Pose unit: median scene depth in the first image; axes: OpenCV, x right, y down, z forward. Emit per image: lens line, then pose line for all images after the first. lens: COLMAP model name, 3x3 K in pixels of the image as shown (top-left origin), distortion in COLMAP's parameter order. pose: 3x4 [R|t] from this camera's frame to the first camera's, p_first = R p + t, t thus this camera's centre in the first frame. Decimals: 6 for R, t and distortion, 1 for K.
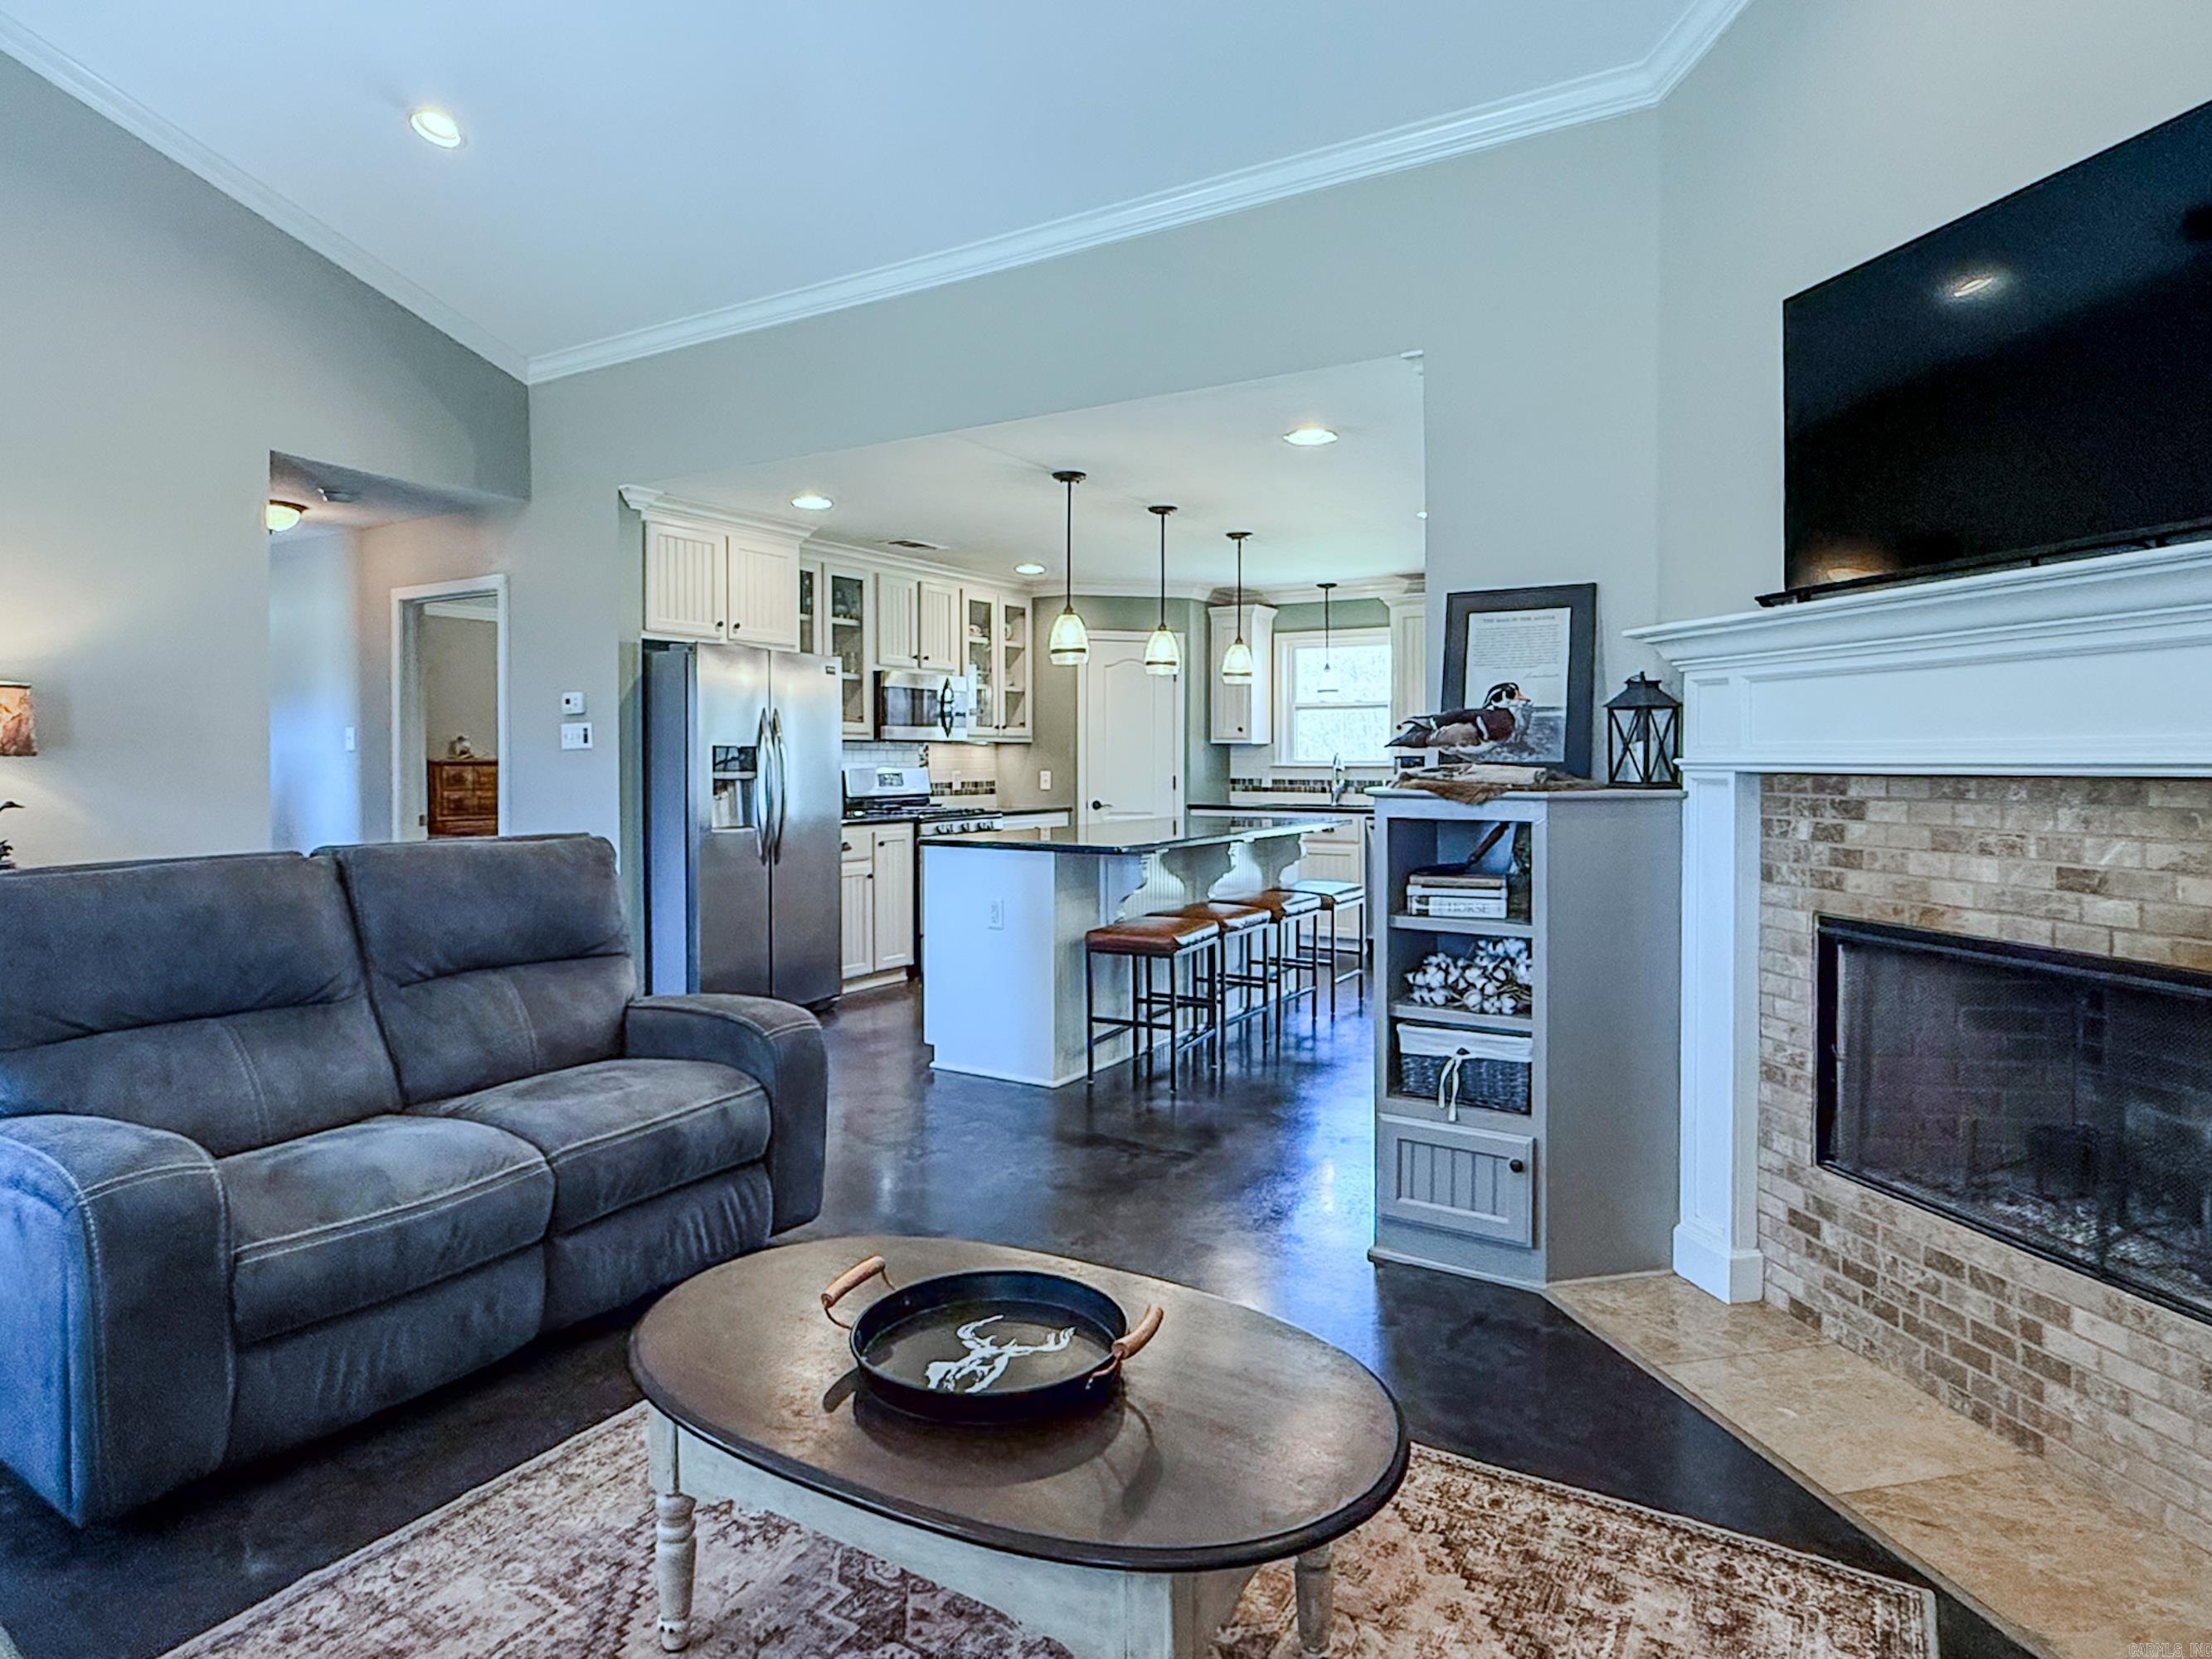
lens RADIAL K [[1263.0, 0, 1113.1], [0, 1263.0, 776.8], [0, 0, 1]] dist [0.001013, 0.000462]
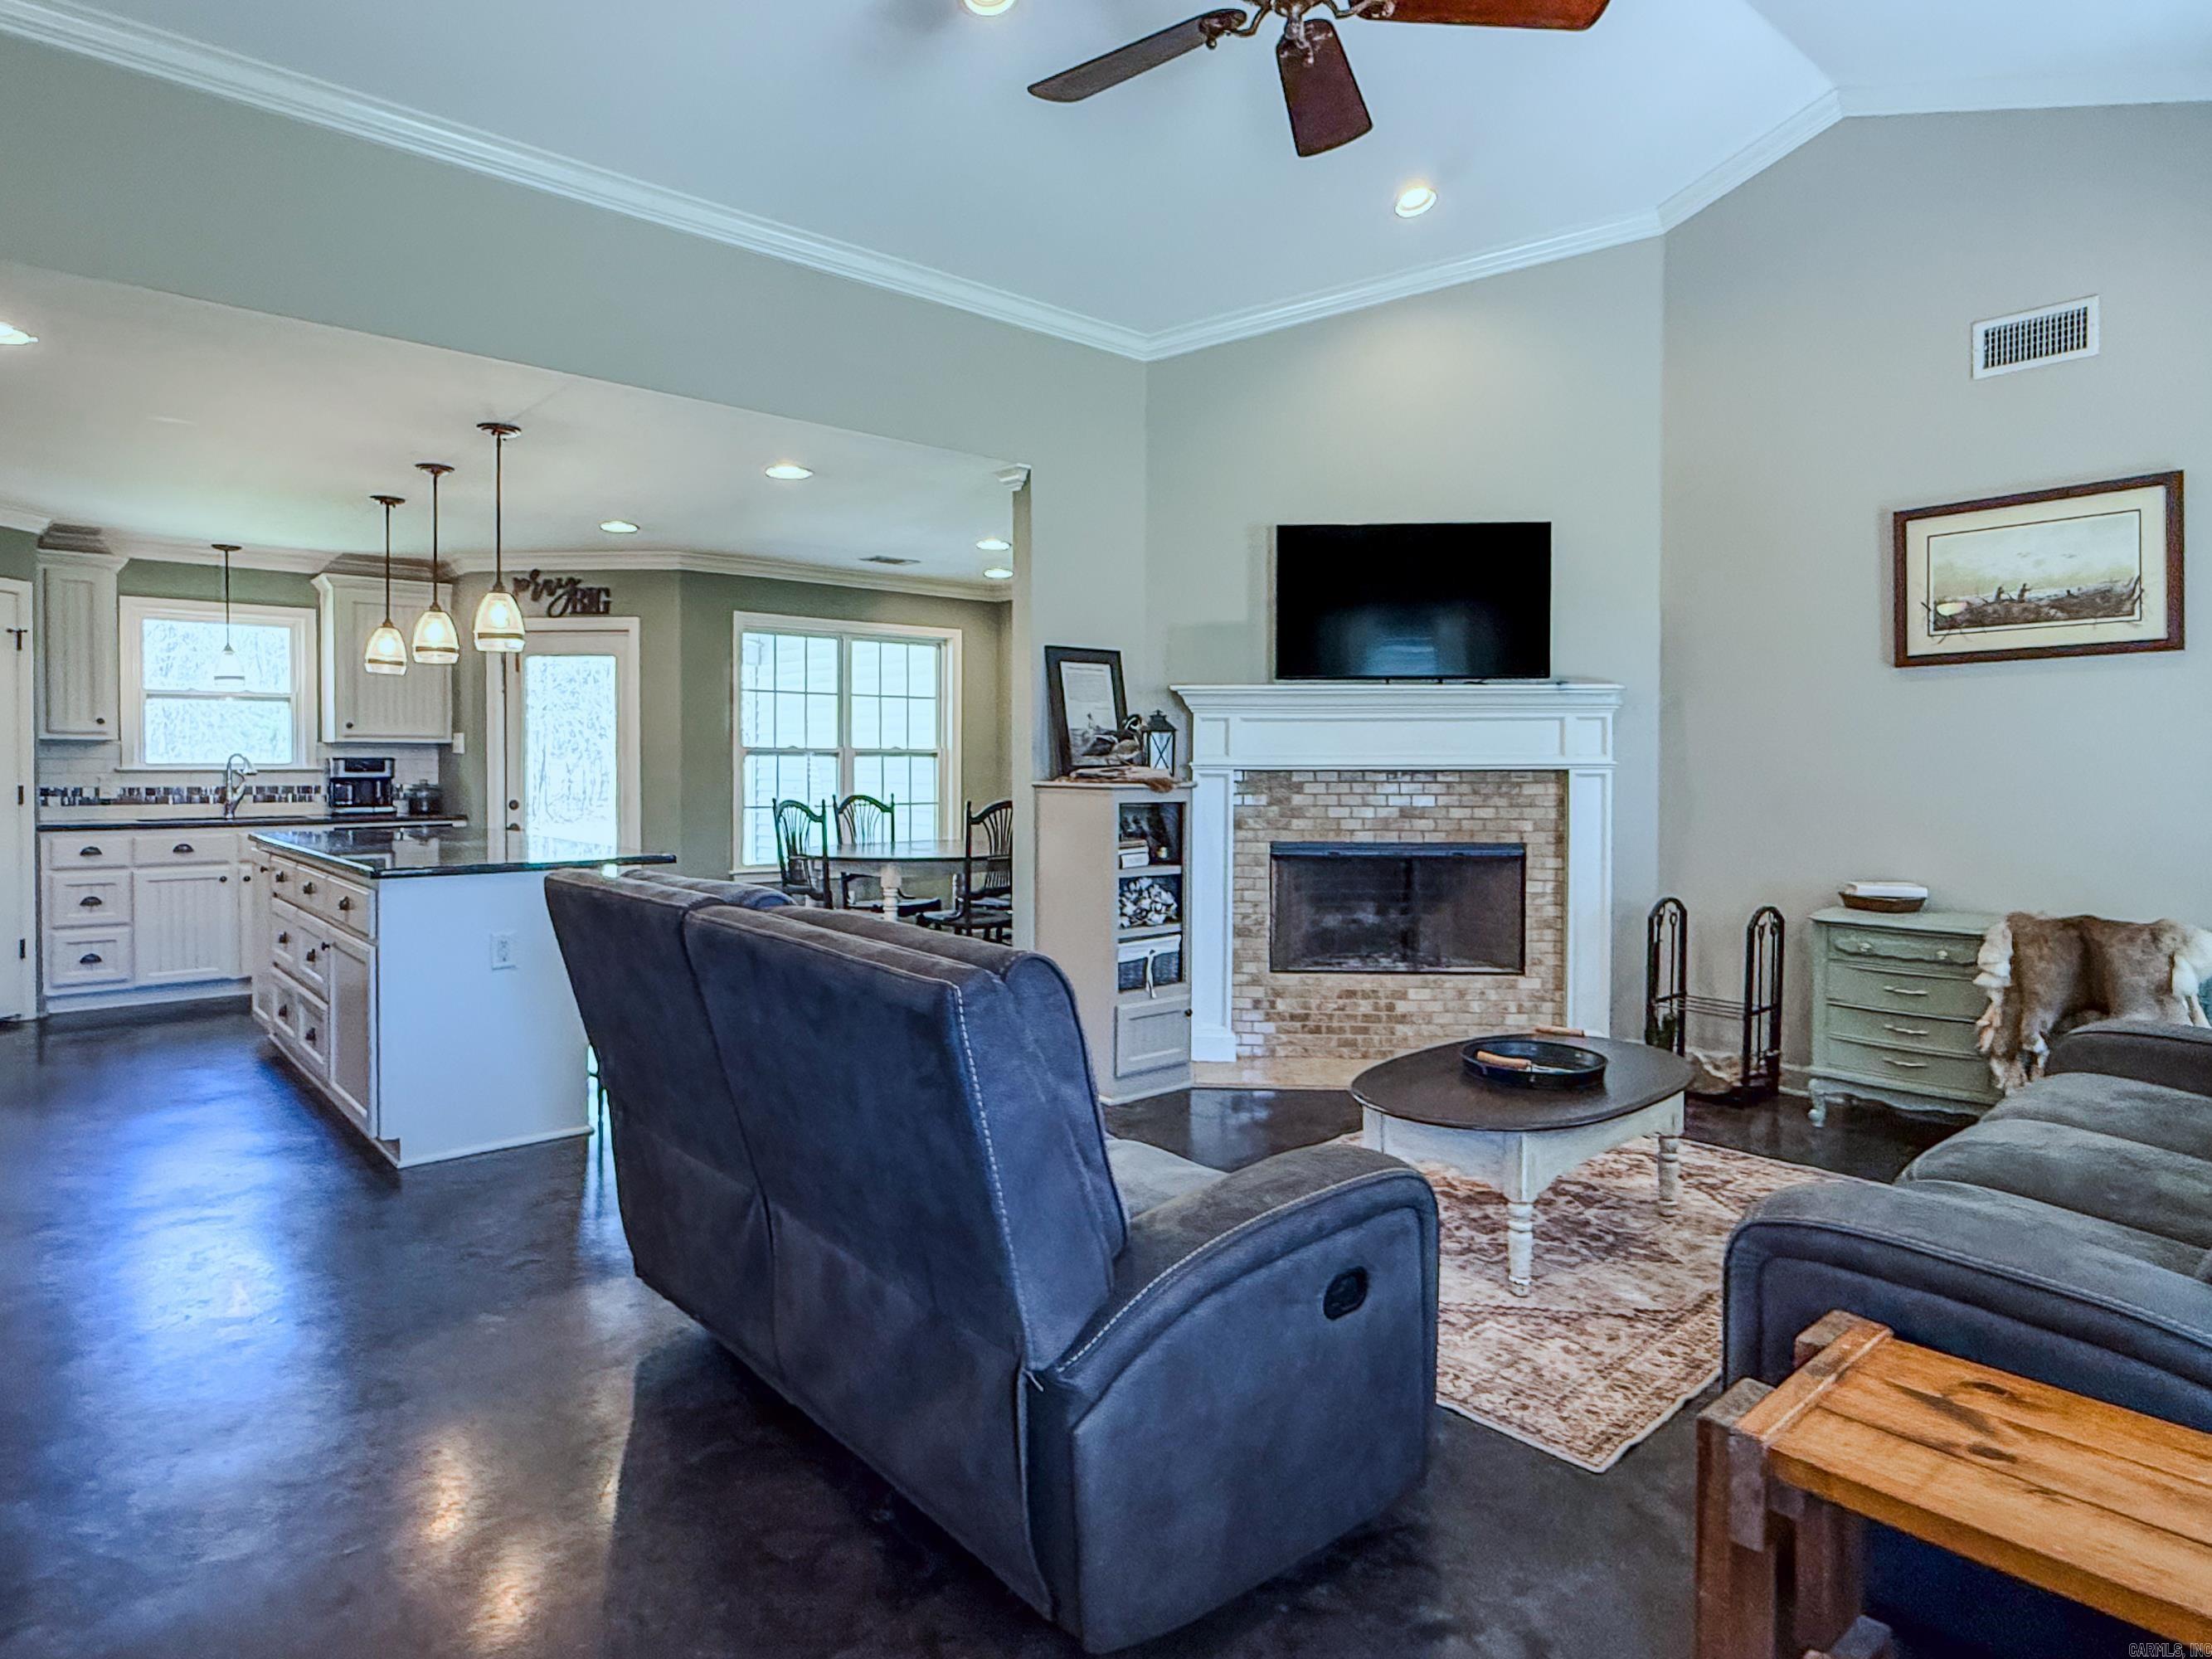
lens RADIAL K [[1262.9, 0, 1108.6], [0, 1262.9, 800.9], [0, 0, 1]] dist [0.001546, 0.000032]
pose [[0.286892, -0.030554, 0.957476, -1.175379], [0.012536, 0.999525, 0.028140, -0.011632], [-0.957881, 0.003930, 0.287138, 0.586617]]
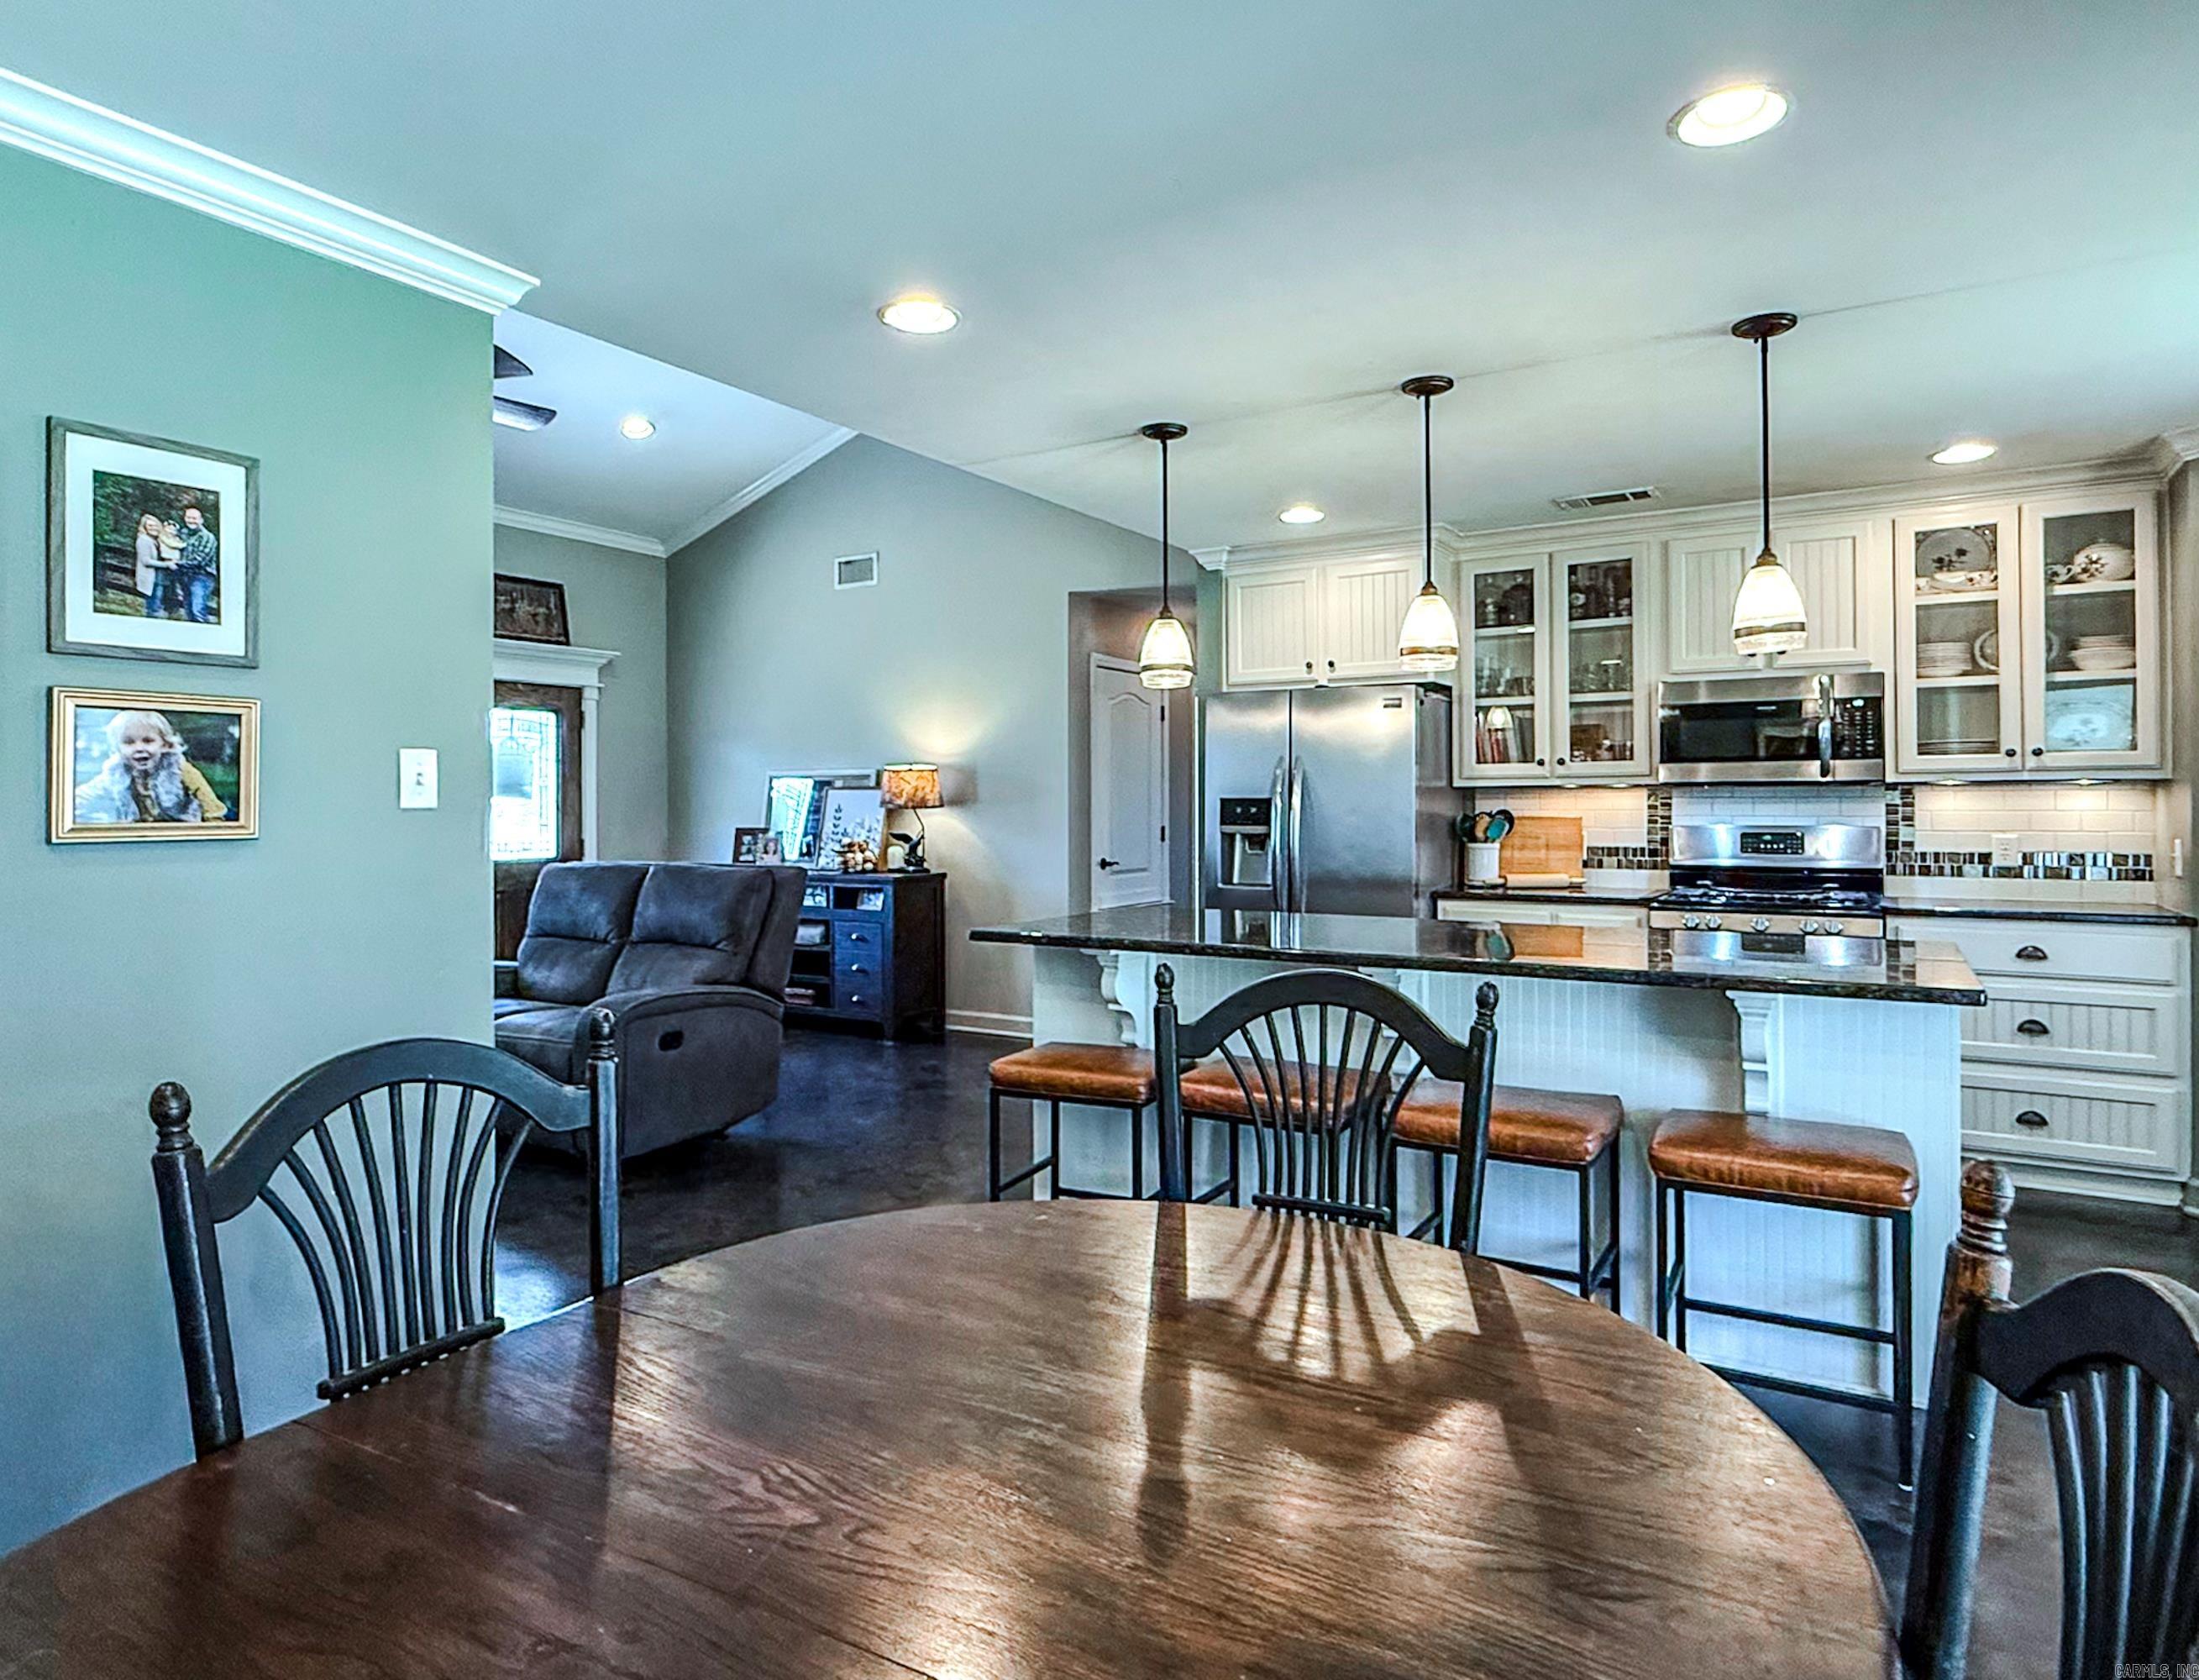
lens RADIAL K [[1266.7, 0, 1124.9], [0, 1266.7, 781.2], [0, 0, 1]] dist [-0.002524, 0.000169]
pose [[0.039949, -0.015232, -0.999086, 1.068703], [-0.010729, 0.999820, -0.015672, -0.037401], [0.999144, 0.011346, 0.039778, 1.520155]]
